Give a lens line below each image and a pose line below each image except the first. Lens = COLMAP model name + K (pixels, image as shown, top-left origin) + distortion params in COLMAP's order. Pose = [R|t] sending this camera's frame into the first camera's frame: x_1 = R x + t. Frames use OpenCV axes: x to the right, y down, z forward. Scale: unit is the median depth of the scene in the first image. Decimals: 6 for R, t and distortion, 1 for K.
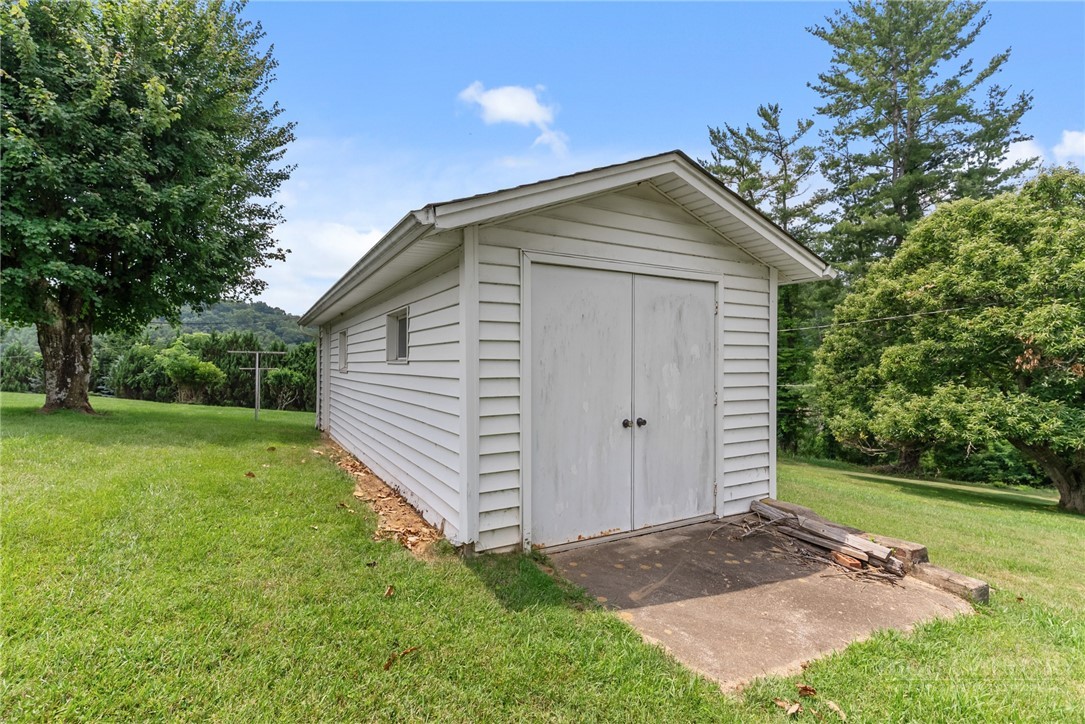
lens RADIAL K [[506.6, 0, 542.5], [0, 506.6, 362.0], [0, 0, 1]] dist [-0.001784, -0.000516]
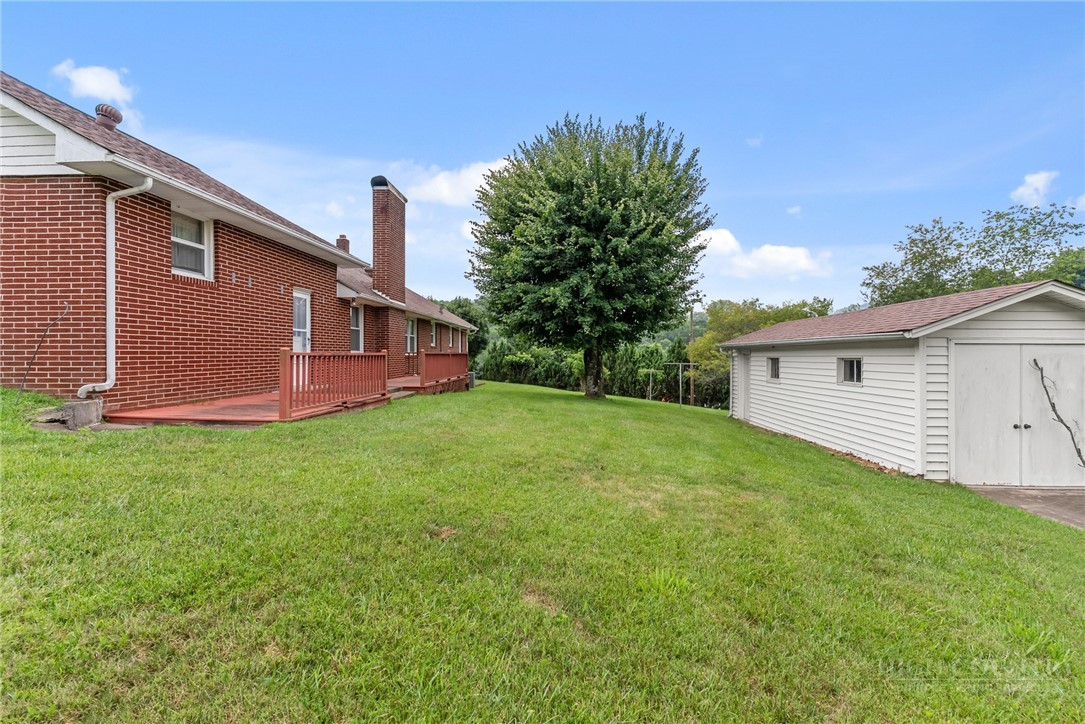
lens RADIAL K [[508.1, 0, 545.2], [0, 508.1, 353.4], [0, 0, 1]] dist [0.001403, -0.001293]
pose [[0.841647, 0.000427, -0.540028, -0.285253], [-0.002970, 0.999988, -0.003839, -0.134743], [0.540020, 0.004836, 0.841638, -1.517219]]
